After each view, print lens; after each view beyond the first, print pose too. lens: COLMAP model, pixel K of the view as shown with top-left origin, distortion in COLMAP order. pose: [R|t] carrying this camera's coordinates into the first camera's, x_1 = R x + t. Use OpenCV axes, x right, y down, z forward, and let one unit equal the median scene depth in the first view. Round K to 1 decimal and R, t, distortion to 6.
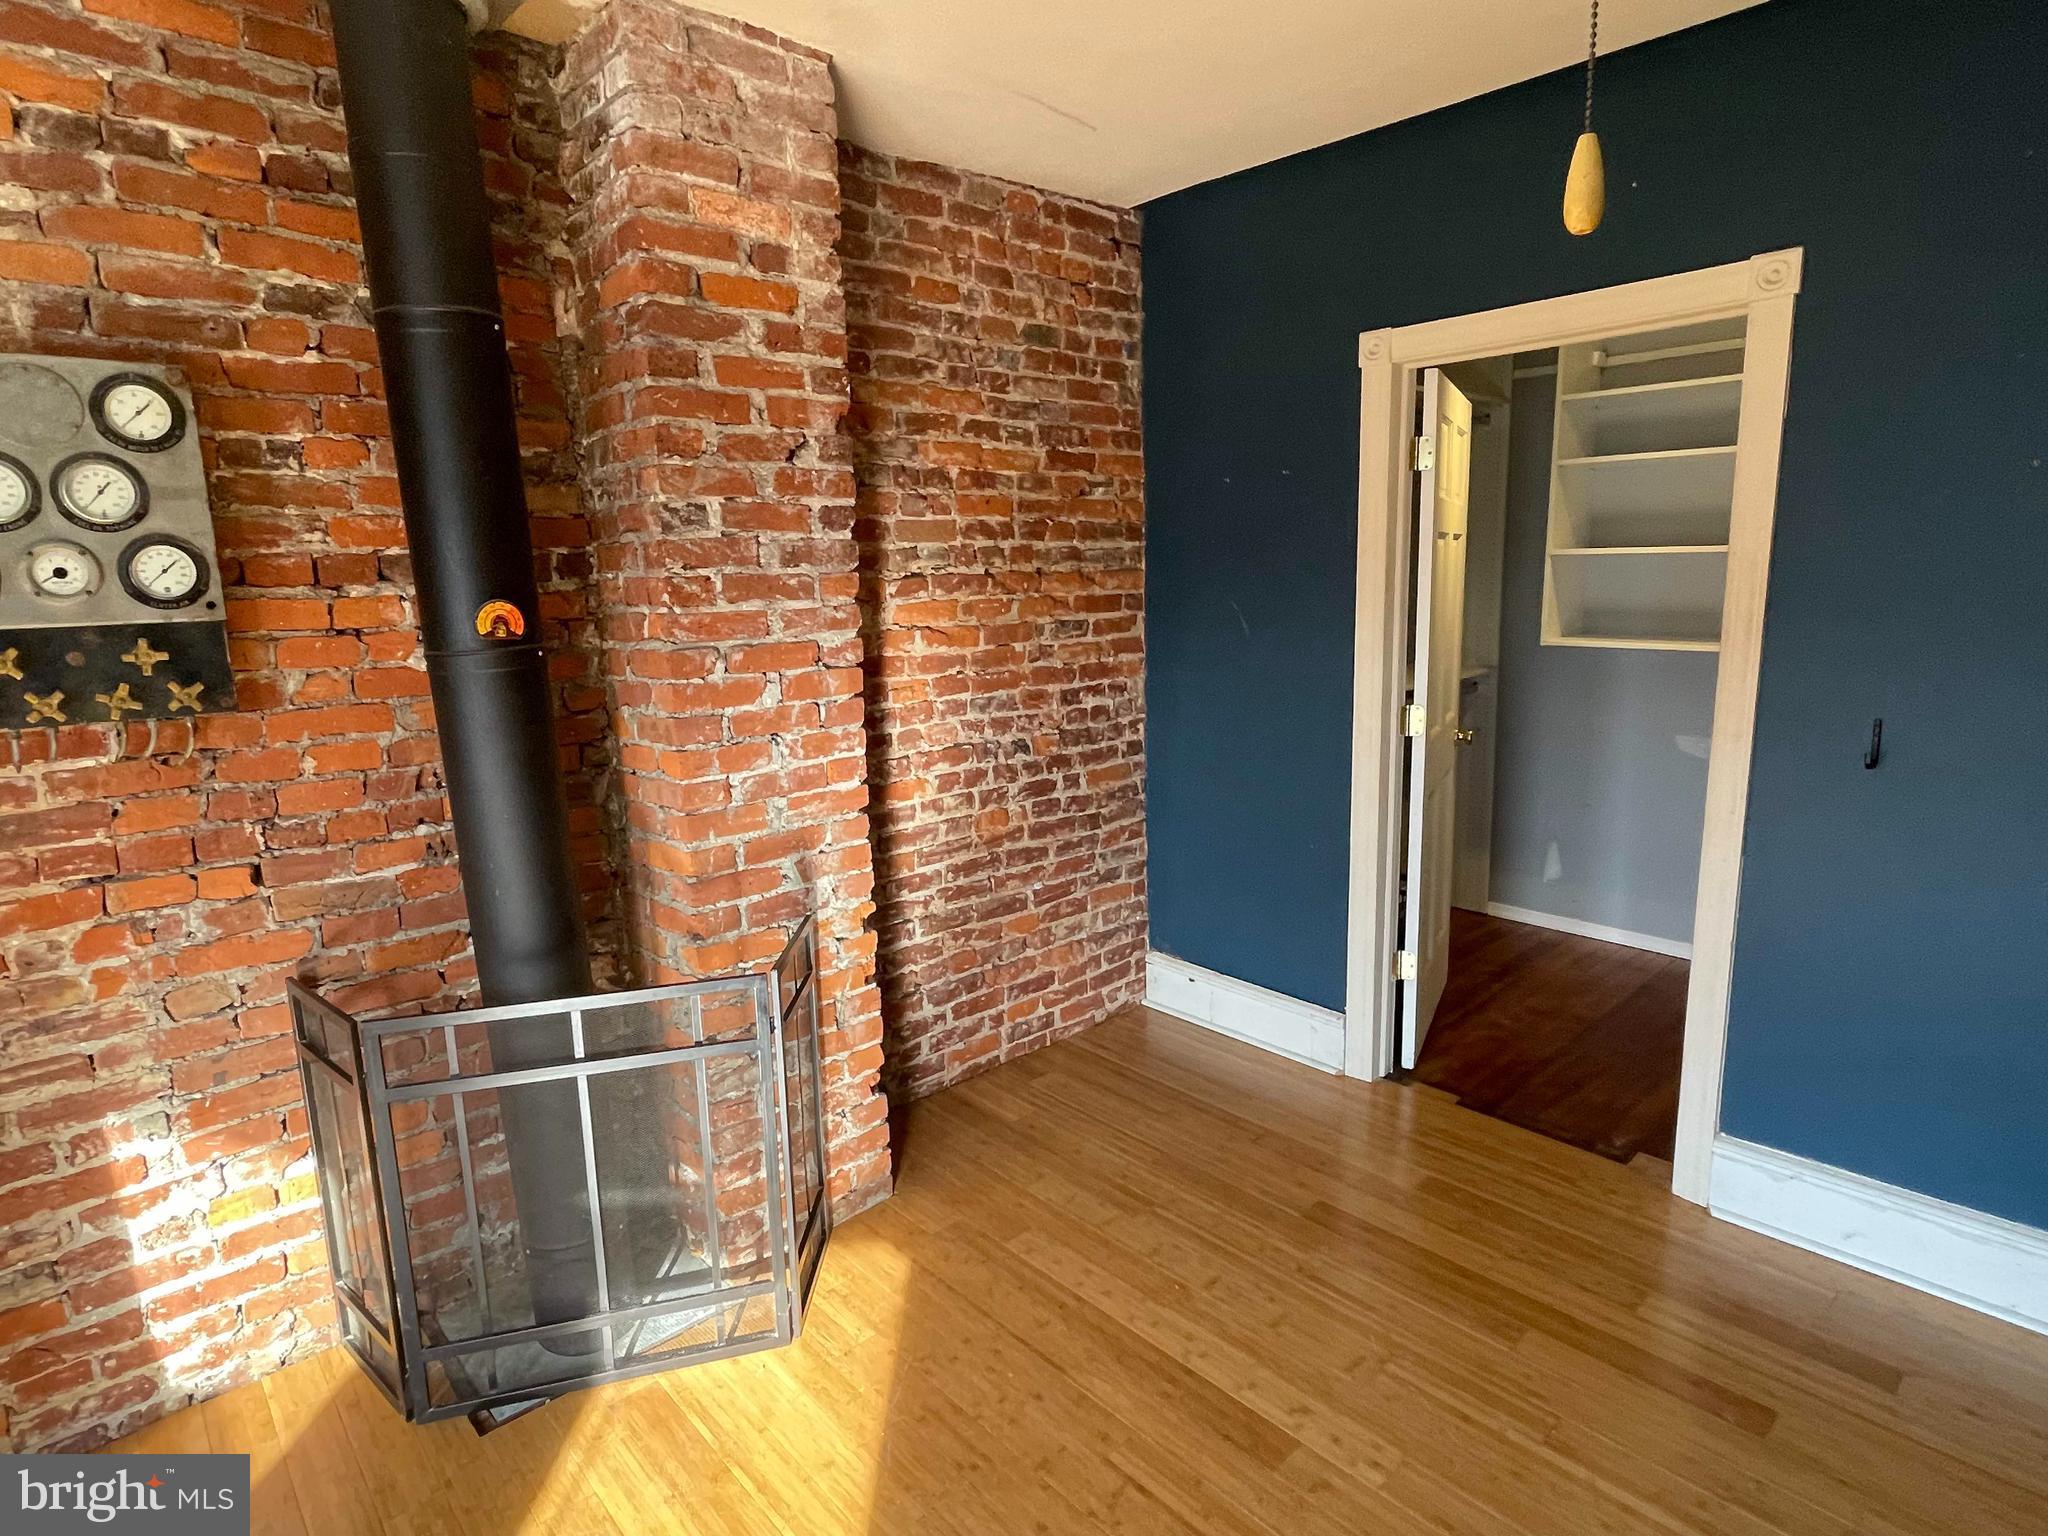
lens RADIAL K [[1099.4, 0, 1024.0], [0, 1099.4, 768.1], [0, 0, 1]] dist [0.000754, -0.003231]
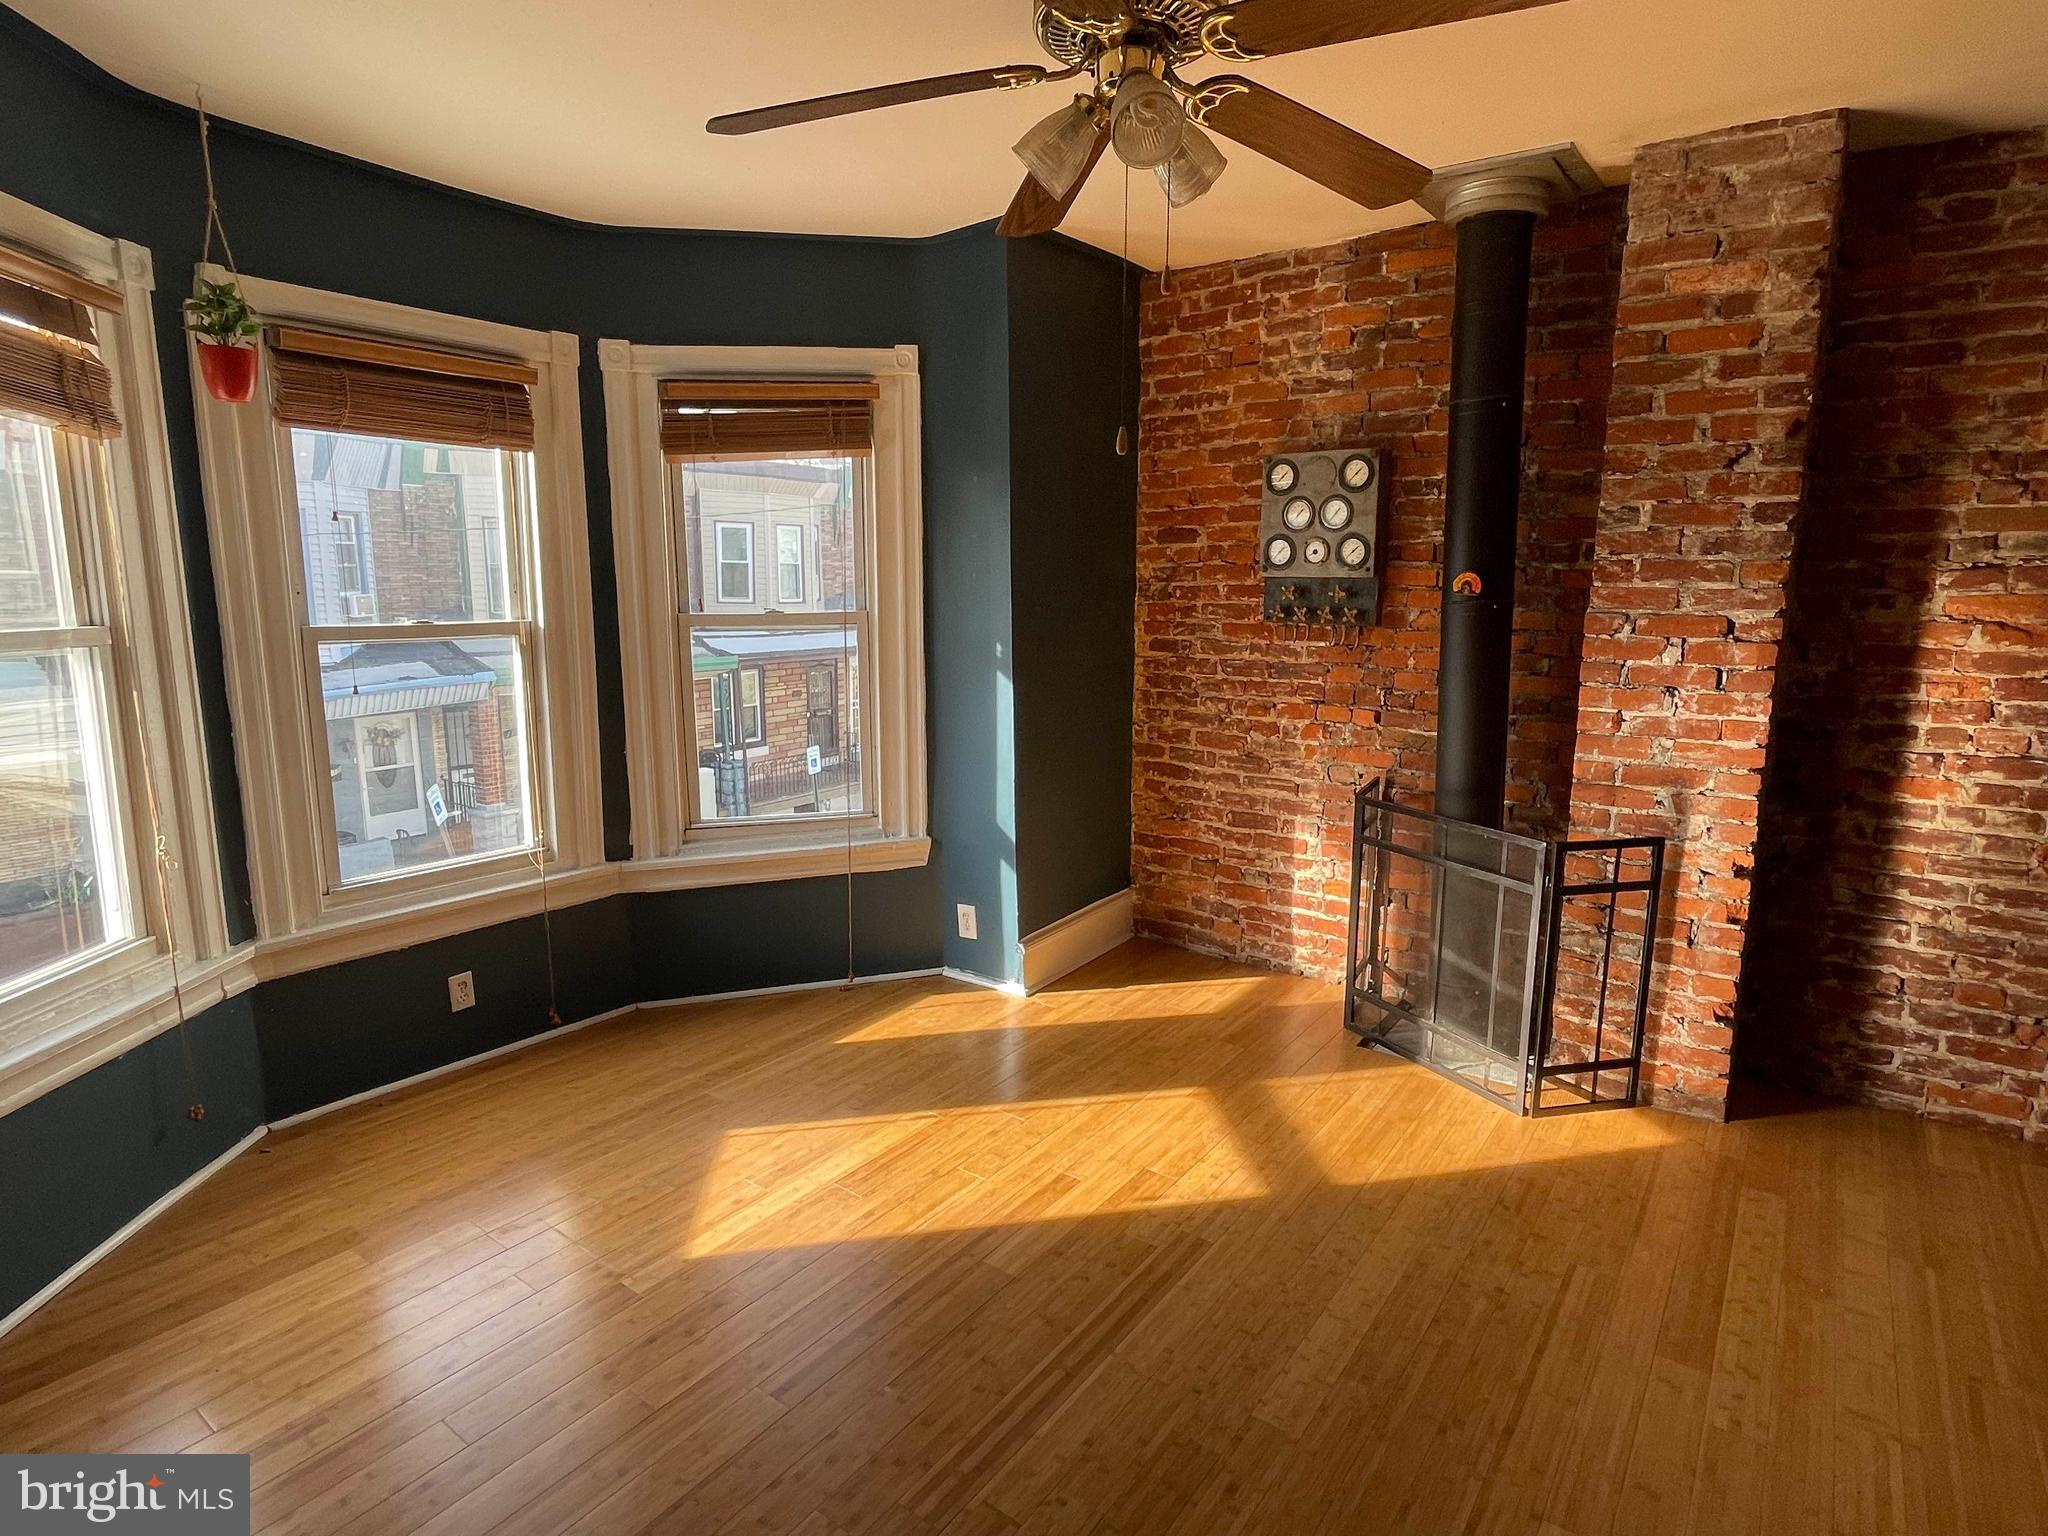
lens RADIAL K [[1099.4, 0, 1024.6], [0, 1099.4, 768.9], [0, 0, 1]] dist [0.000754, -0.003231]
pose [[0.197458, 0.200469, -0.959595, 0.872180], [-0.185259, 0.968860, 0.164284, -0.010862], [0.962647, 0.145335, 0.228448, 0.017405]]
